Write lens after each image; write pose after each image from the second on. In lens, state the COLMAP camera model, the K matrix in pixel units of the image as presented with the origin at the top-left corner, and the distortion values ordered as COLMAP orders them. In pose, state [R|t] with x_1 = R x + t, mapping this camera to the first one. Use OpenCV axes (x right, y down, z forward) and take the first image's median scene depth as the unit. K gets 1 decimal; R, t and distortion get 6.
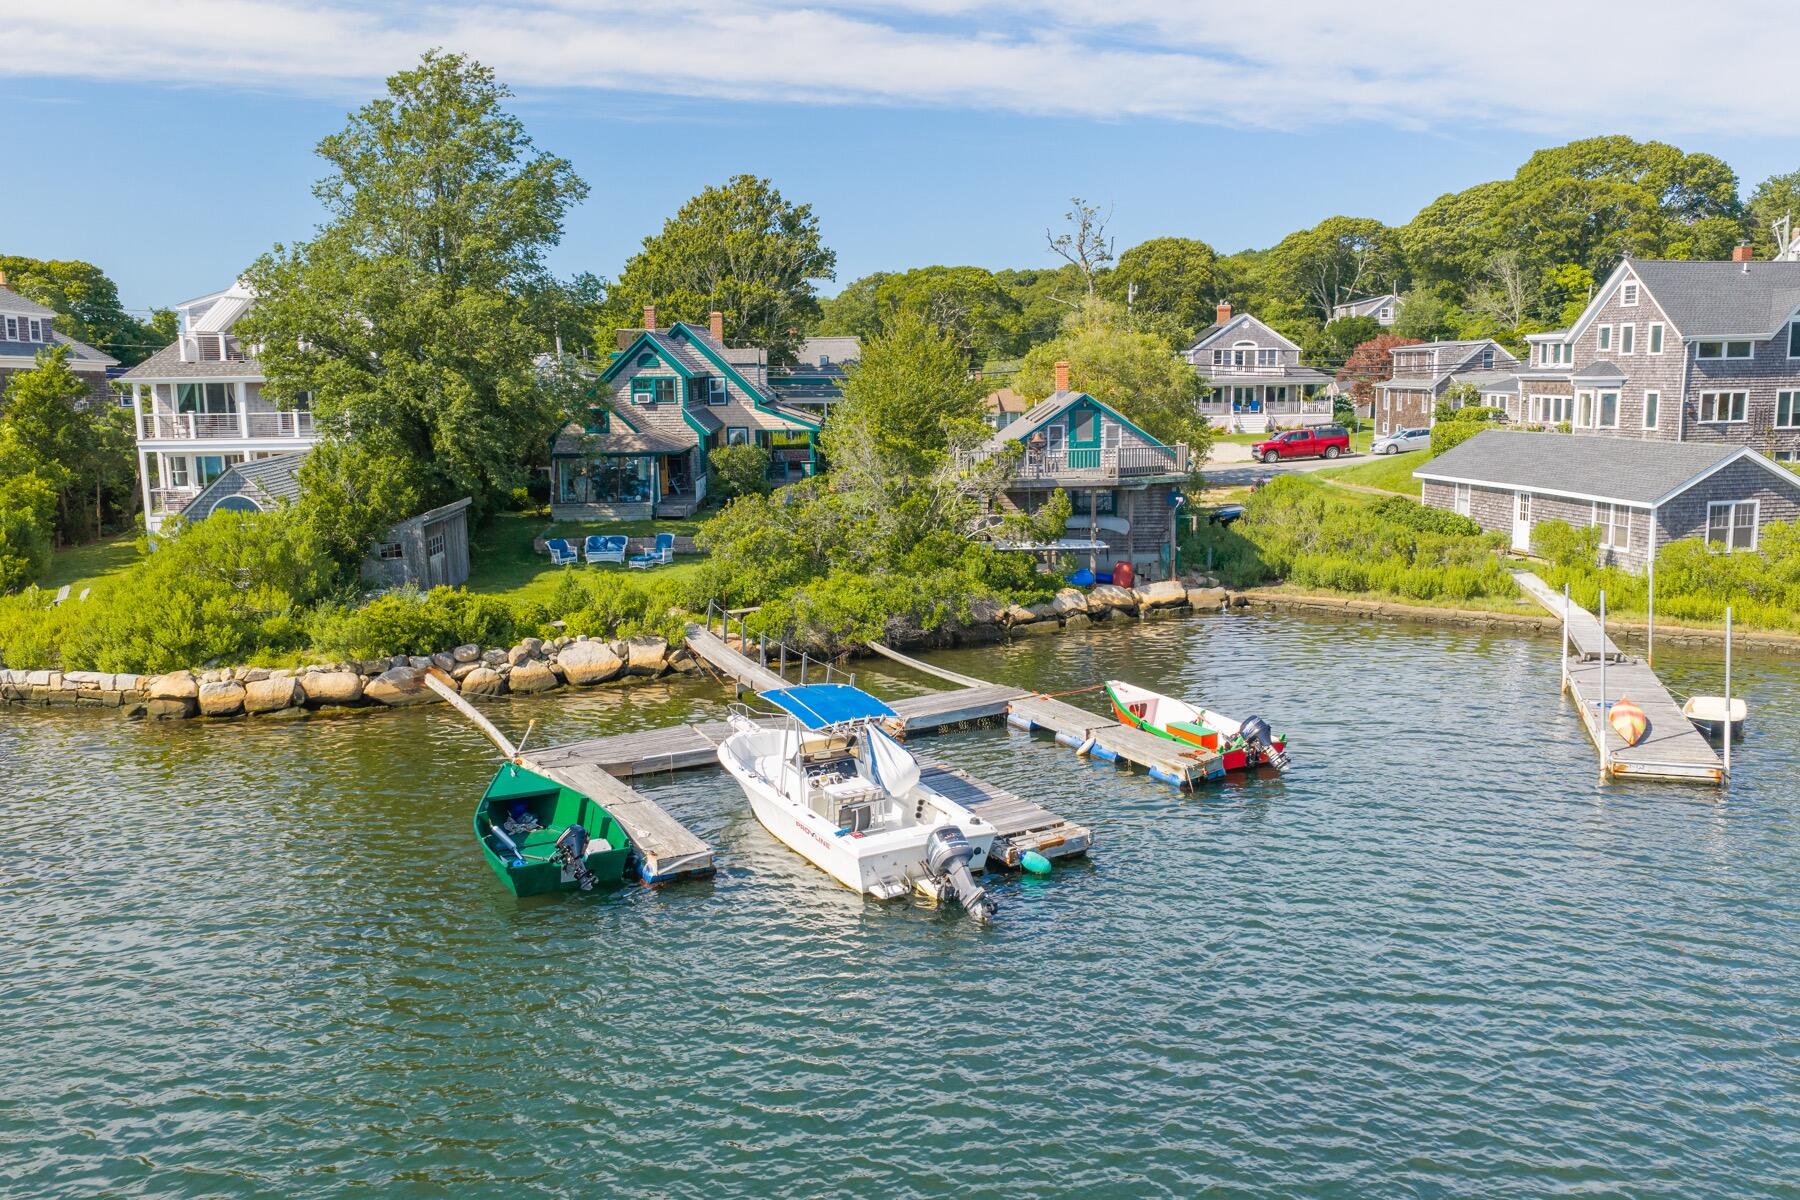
lens RADIAL K [[1490.1, 0, 900.0], [0, 1490.1, 600.0], [0, 0, 1]] dist [0.027316, -0.055314]
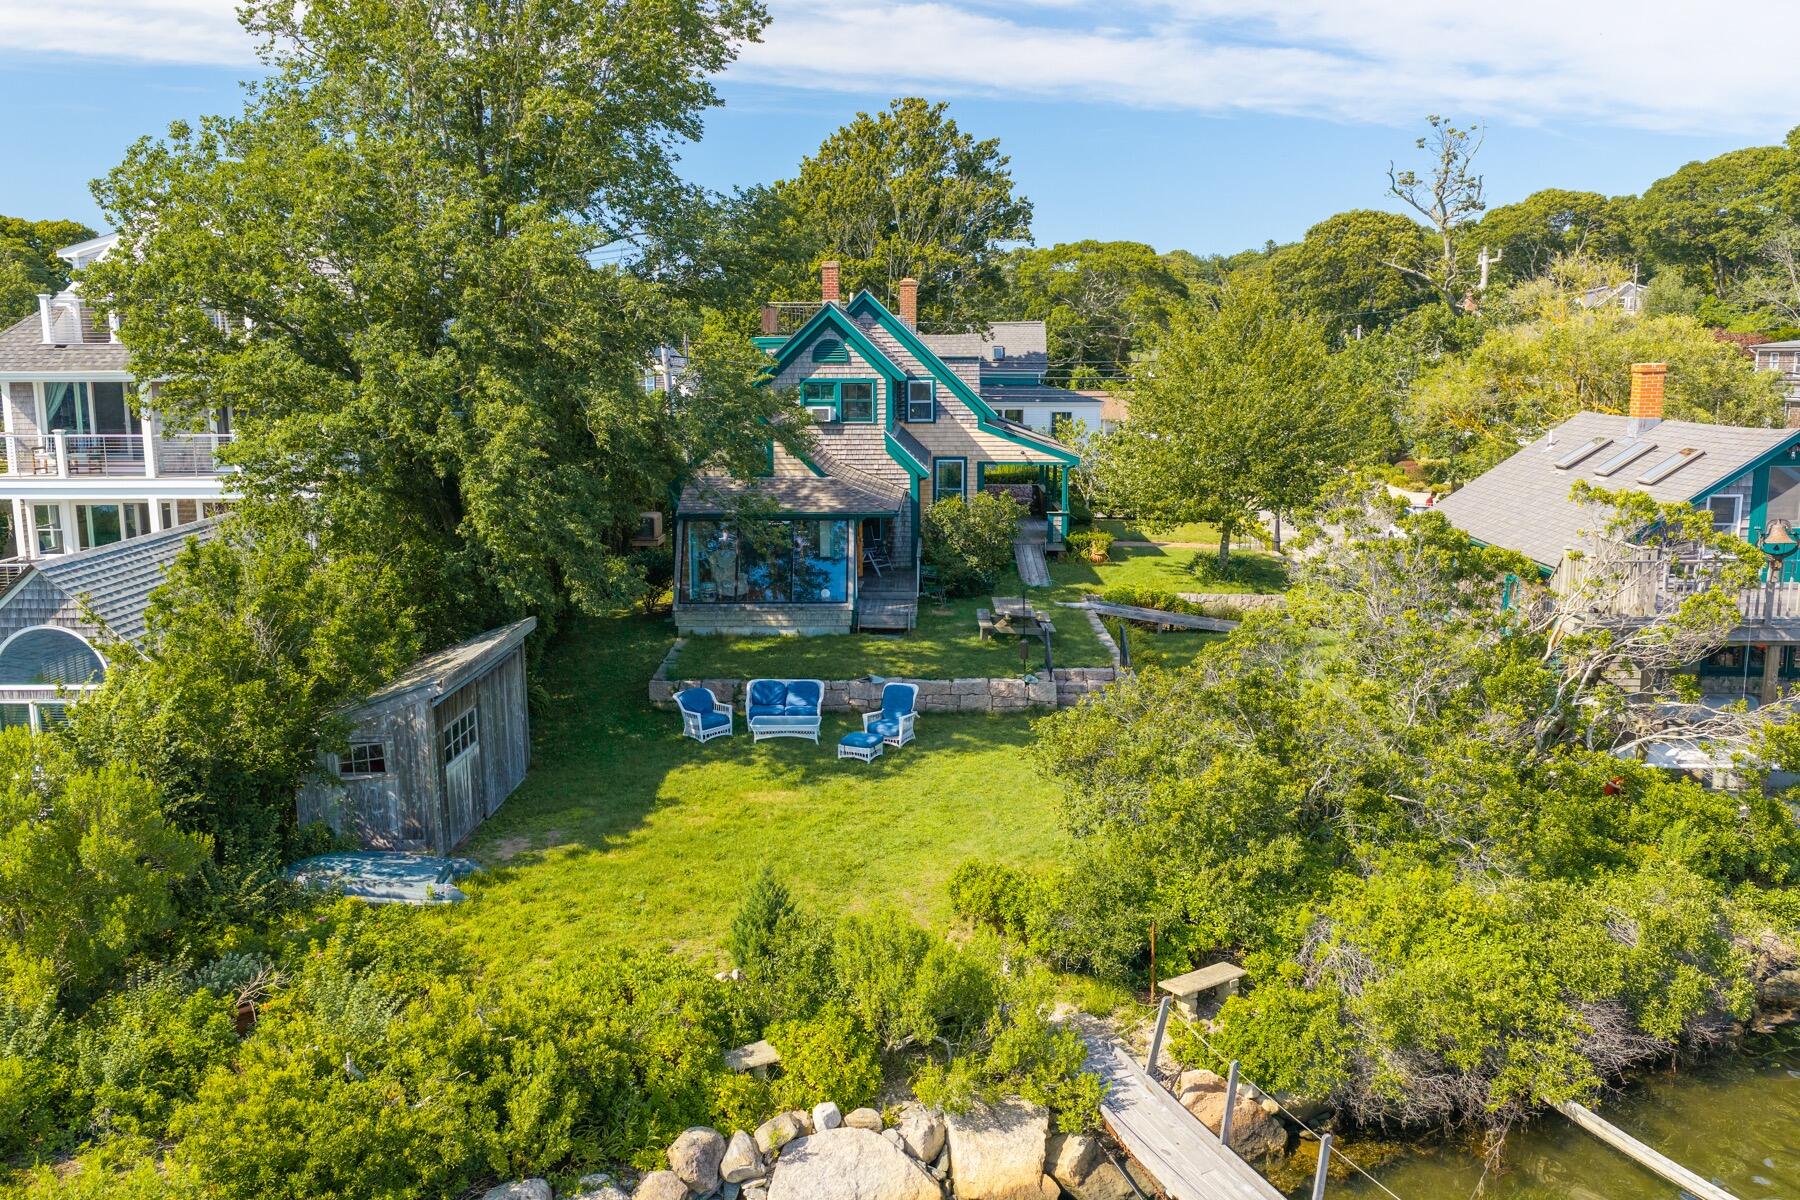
lens RADIAL K [[1490.1, 0, 900.0], [0, 1490.1, 600.0], [0, 0, 1]] dist [0.027316, -0.055314]
pose [[0.999078, 0.018613, -0.038684, -0.146687], [-0.018381, 0.999811, 0.006362, -0.082171], [0.038795, -0.005645, 0.999231, 0.508008]]
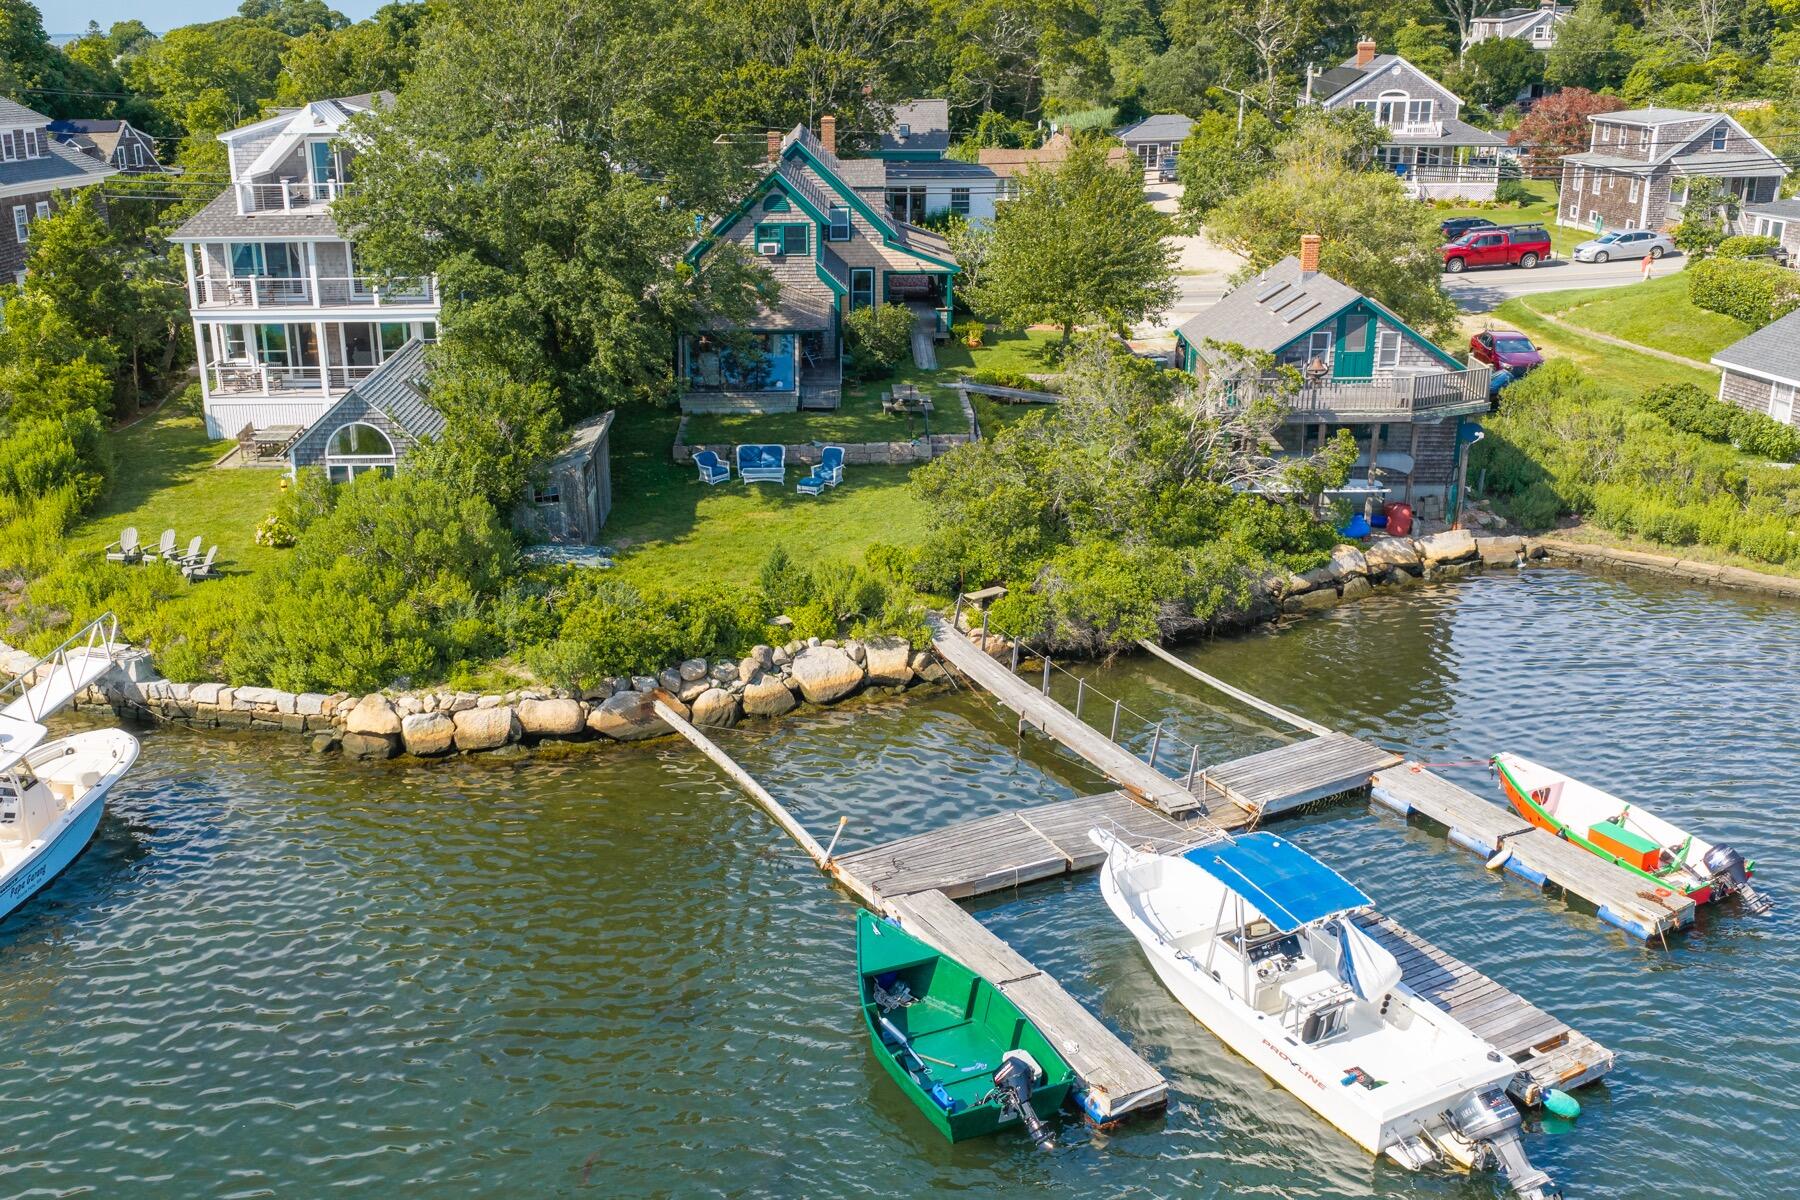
lens RADIAL K [[1696.2, 0, 806.5], [0, 1696.2, 583.6], [0, 0, 1]] dist [0.028413, -0.057761]
pose [[0.999329, 0.013801, -0.033934, -0.147932], [-0.008256, 0.987338, 0.158414, -0.128166], [0.035690, -0.158028, 0.986789, 0.039437]]
